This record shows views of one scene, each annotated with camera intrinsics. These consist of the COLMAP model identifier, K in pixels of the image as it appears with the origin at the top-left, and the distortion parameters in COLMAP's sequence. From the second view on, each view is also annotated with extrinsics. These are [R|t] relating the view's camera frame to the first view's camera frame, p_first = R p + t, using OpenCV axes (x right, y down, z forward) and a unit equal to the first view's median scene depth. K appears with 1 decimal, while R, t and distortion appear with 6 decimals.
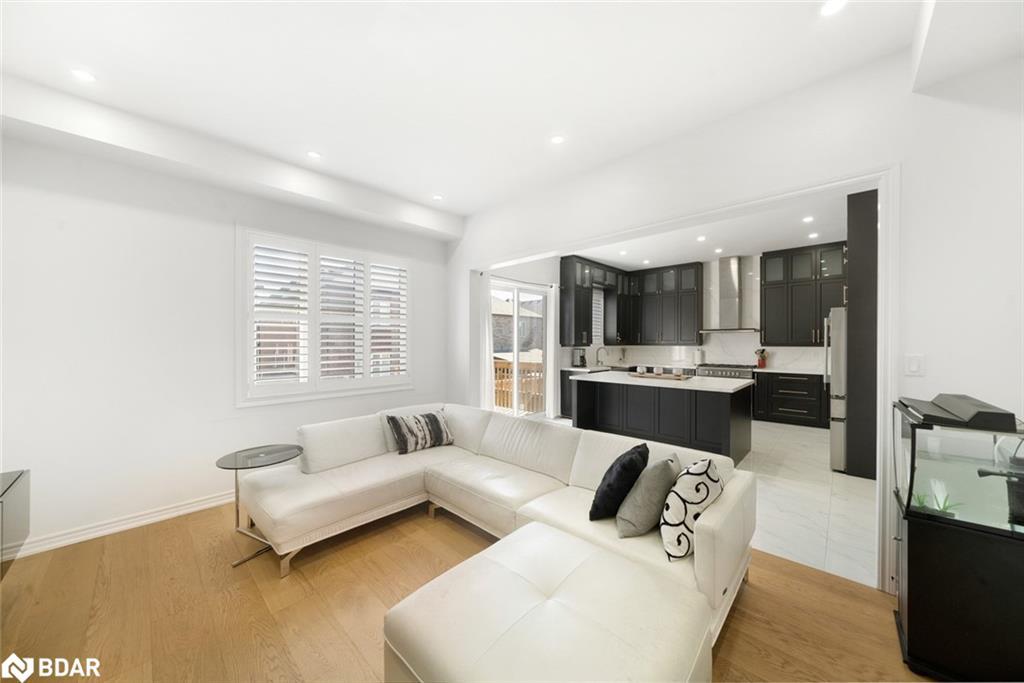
lens RADIAL K [[350.5, 0, 516.2], [0, 350.5, 343.1], [0, 0, 1]] dist [-0.000066, -0.000020]
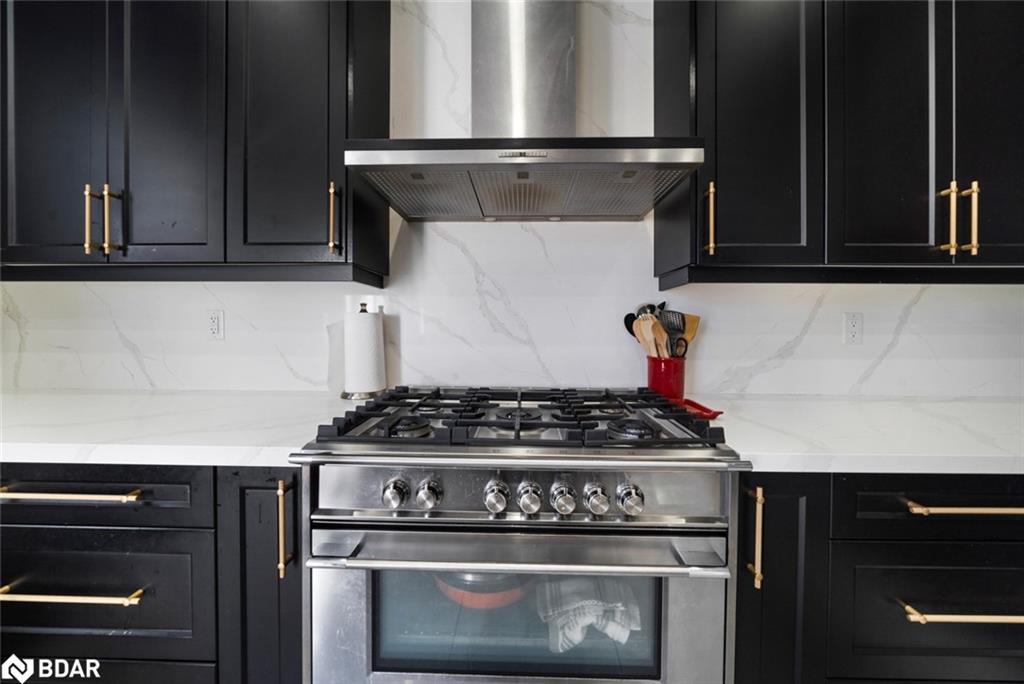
lens RADIAL K [[372.0, 0, 511.0], [0, 372.0, 327.0], [0, 0, 1]] dist [-0.006738, -0.000020]
pose [[0.746278, 0.002731, 0.665629, 0.483112], [-0.001620, 0.999996, -0.002287, 0.030361], [-0.665632, 0.000628, 0.746280, 0.869523]]
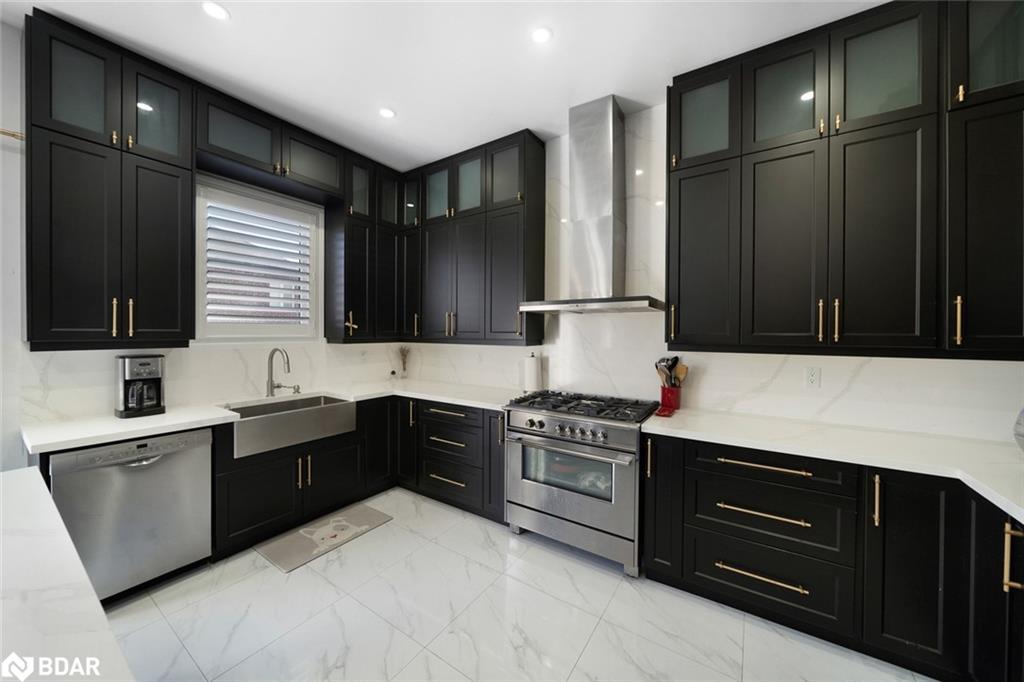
lens RADIAL K [[367.0, 0, 511.8], [0, 367.0, 335.4], [0, 0, 1]] dist [-0.000481, -0.000116]
pose [[0.986241, 0.006847, 0.165171, 0.455599], [-0.007345, 0.999970, 0.002405, -0.005075], [-0.165149, -0.003585, 0.986262, 0.625637]]
